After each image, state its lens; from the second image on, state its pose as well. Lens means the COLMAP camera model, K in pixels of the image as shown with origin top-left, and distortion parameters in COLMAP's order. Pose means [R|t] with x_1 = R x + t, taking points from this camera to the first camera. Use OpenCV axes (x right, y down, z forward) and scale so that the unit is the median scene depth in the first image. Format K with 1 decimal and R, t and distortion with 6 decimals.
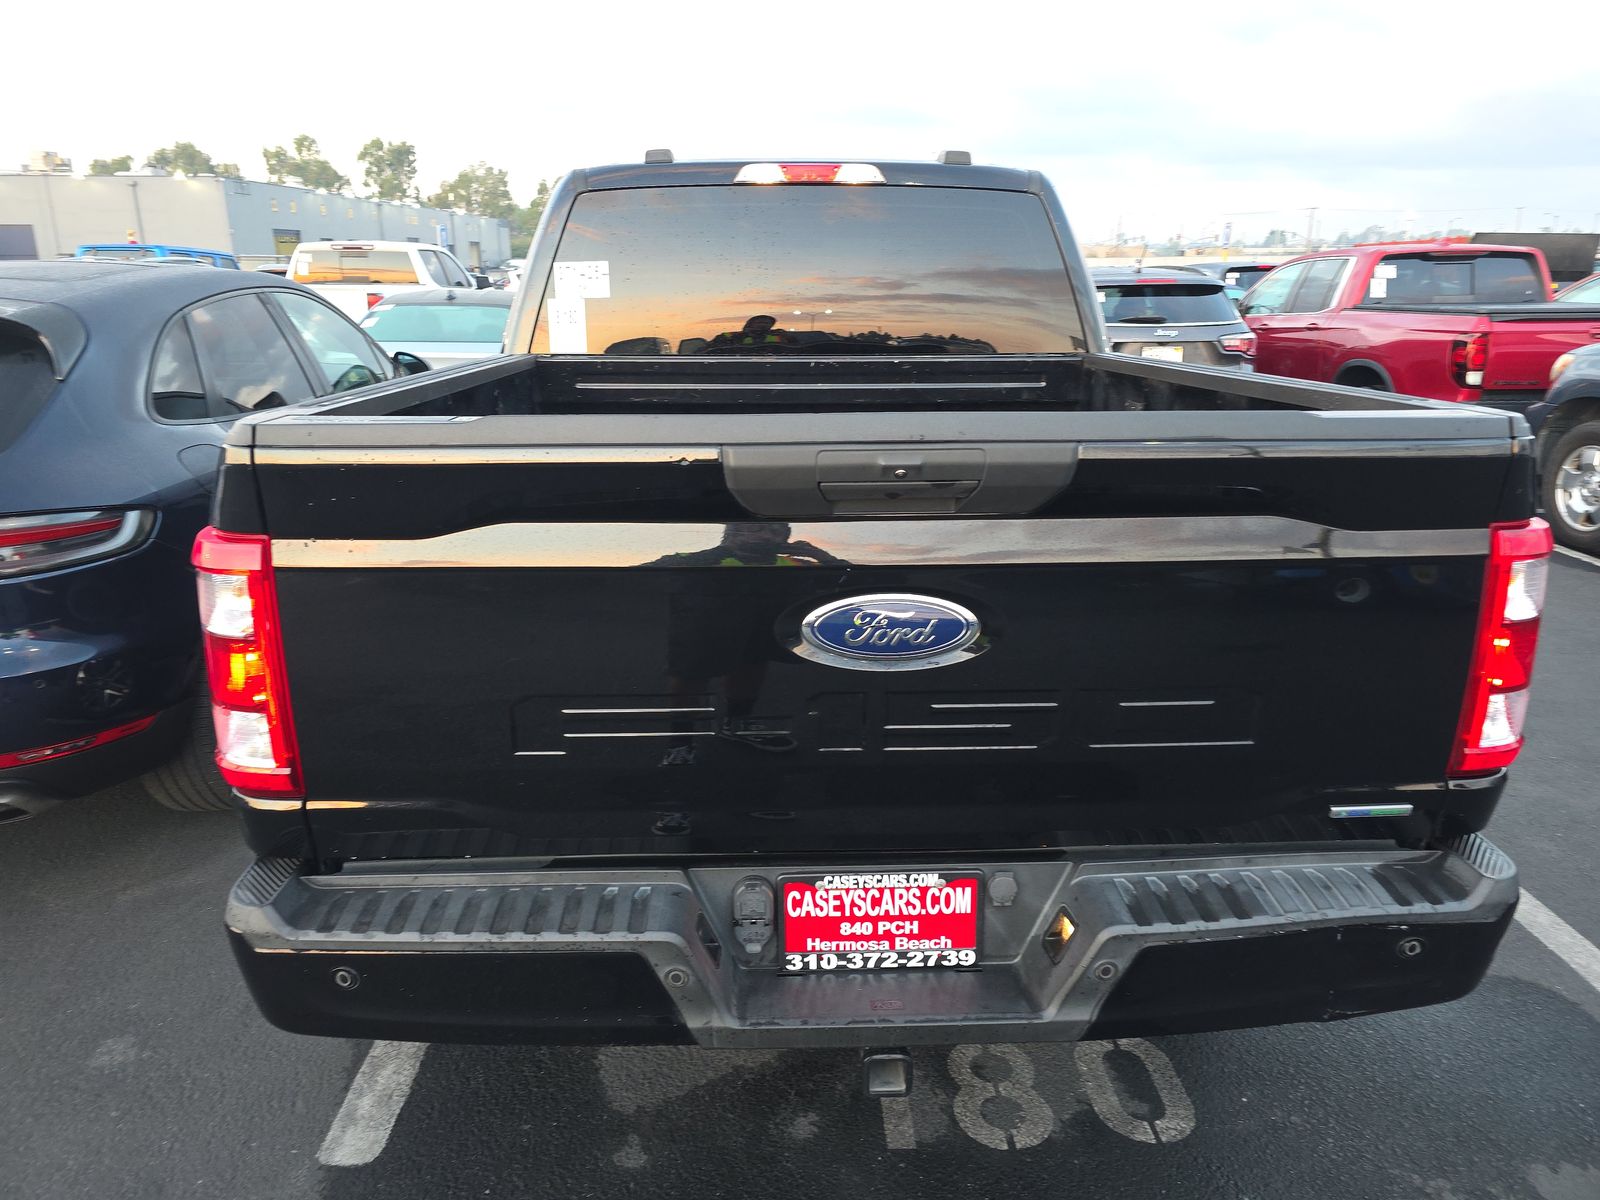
lens RADIAL K [[1073.1, 0, 800.0], [0, 1073.1, 600.0], [0, 0, 1]] dist [0.055174, -0.039032]
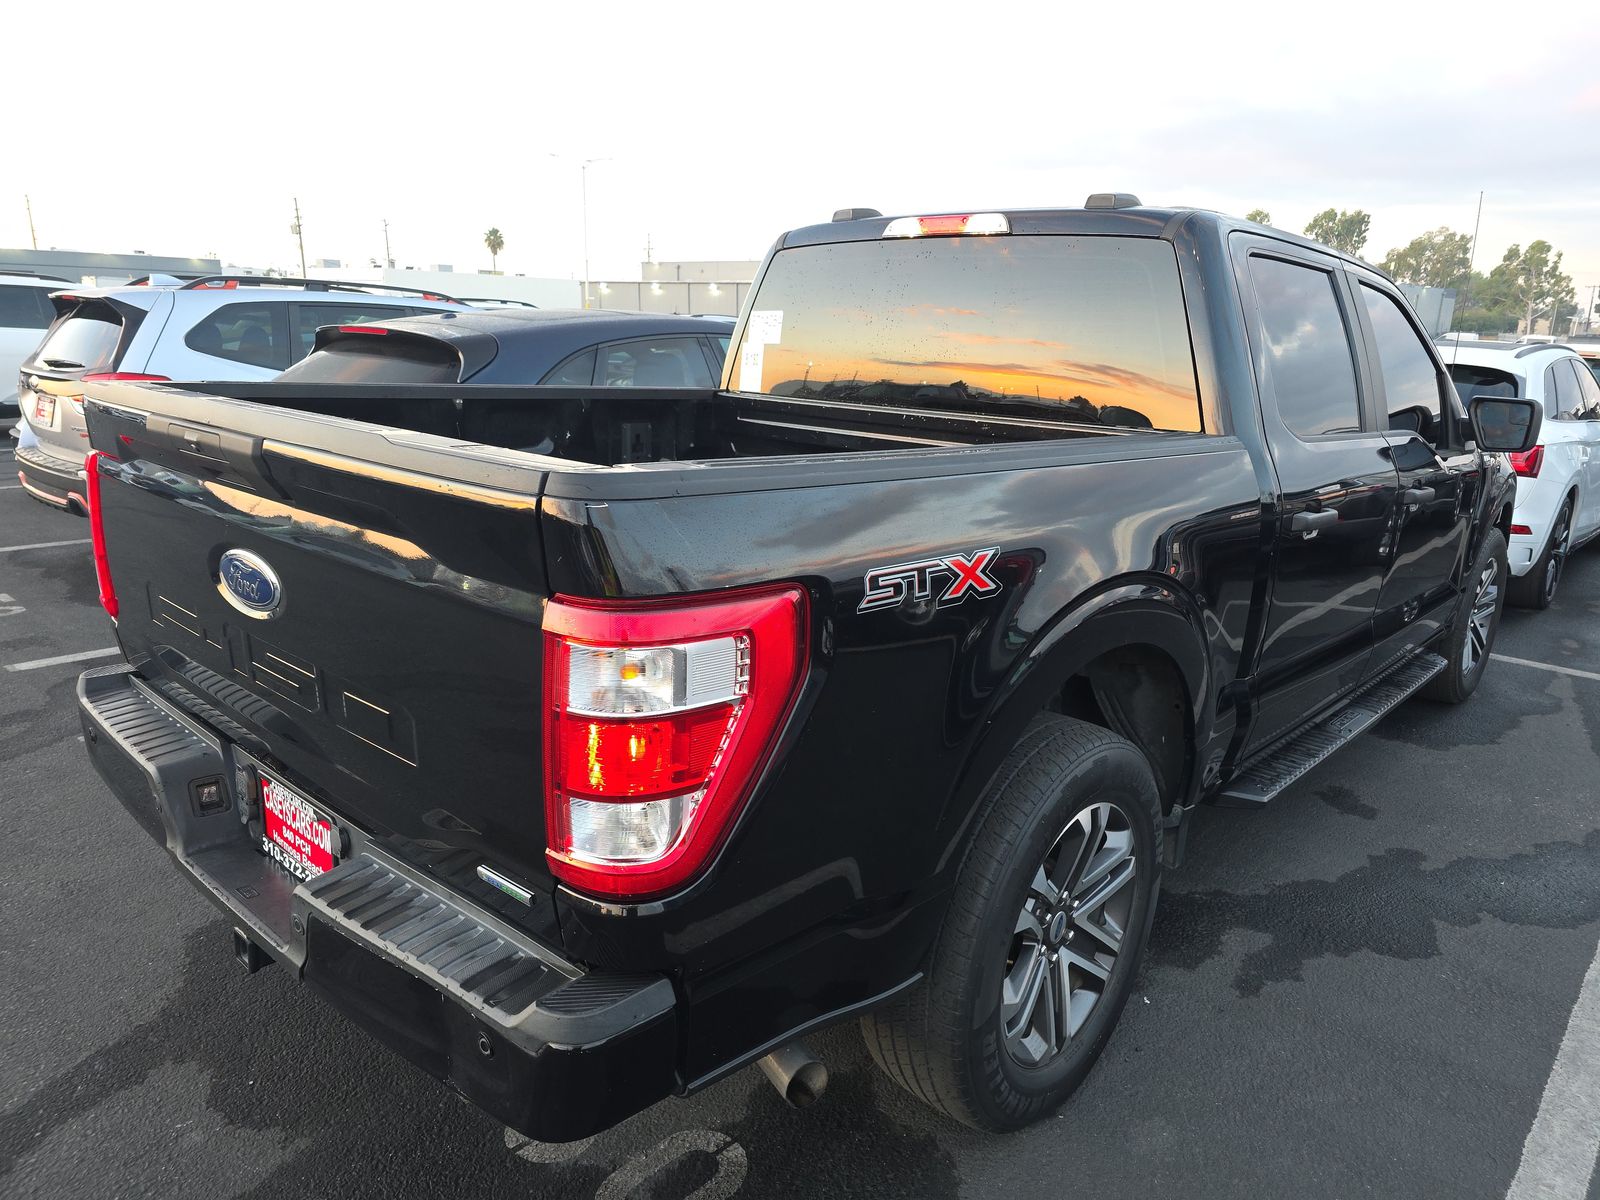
lens RADIAL K [[1070.2, 0, 790.6], [0, 1070.2, 610.1], [0, 0, 1]] dist [0.057975, -0.041510]
pose [[0.714216, 0.202464, -0.670002, 0.639276], [-0.235915, 0.970870, 0.041898, -0.064474], [0.658968, 0.128140, 0.741176, 0.230226]]
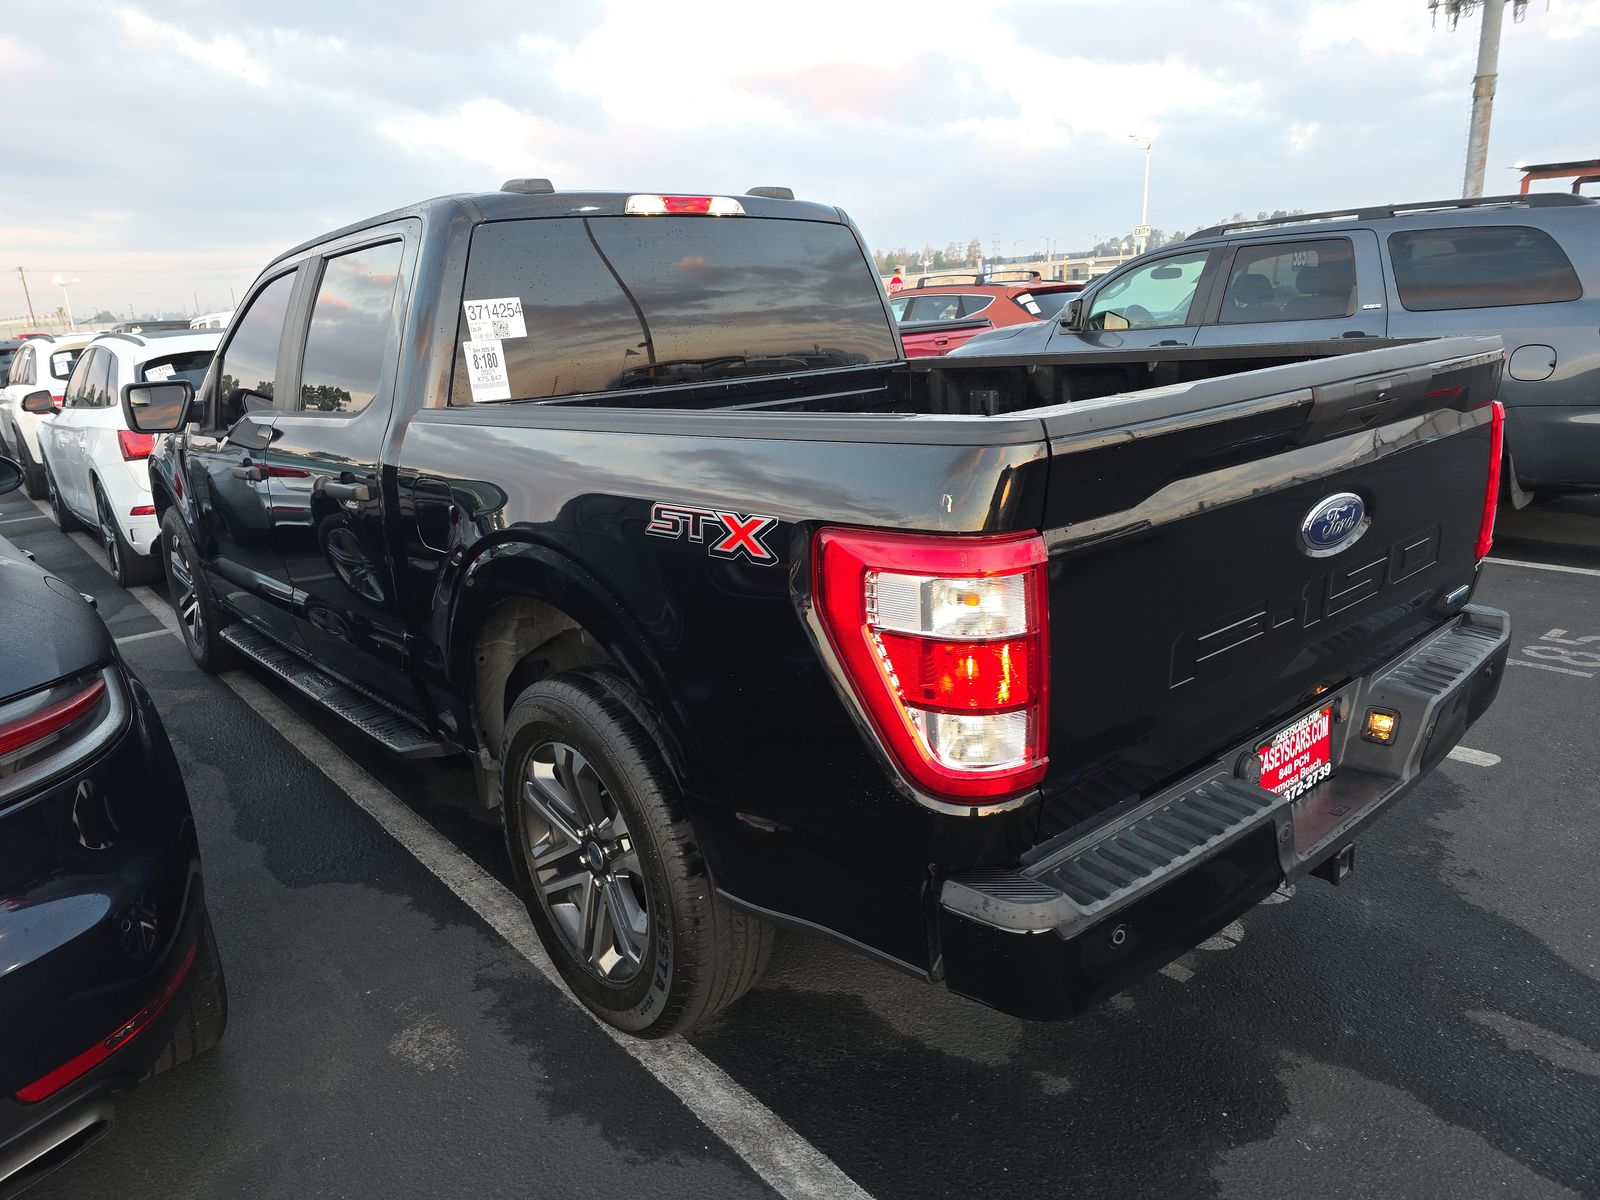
lens RADIAL K [[1070.2, 0, 790.6], [0, 1070.2, 610.1], [0, 0, 1]] dist [0.057975, -0.041510]
pose [[0.782055, -0.210634, 0.586536, -0.602693], [0.232339, 0.971844, 0.039216, -0.036502], [-0.578281, 0.105606, 0.808973, 0.151104]]
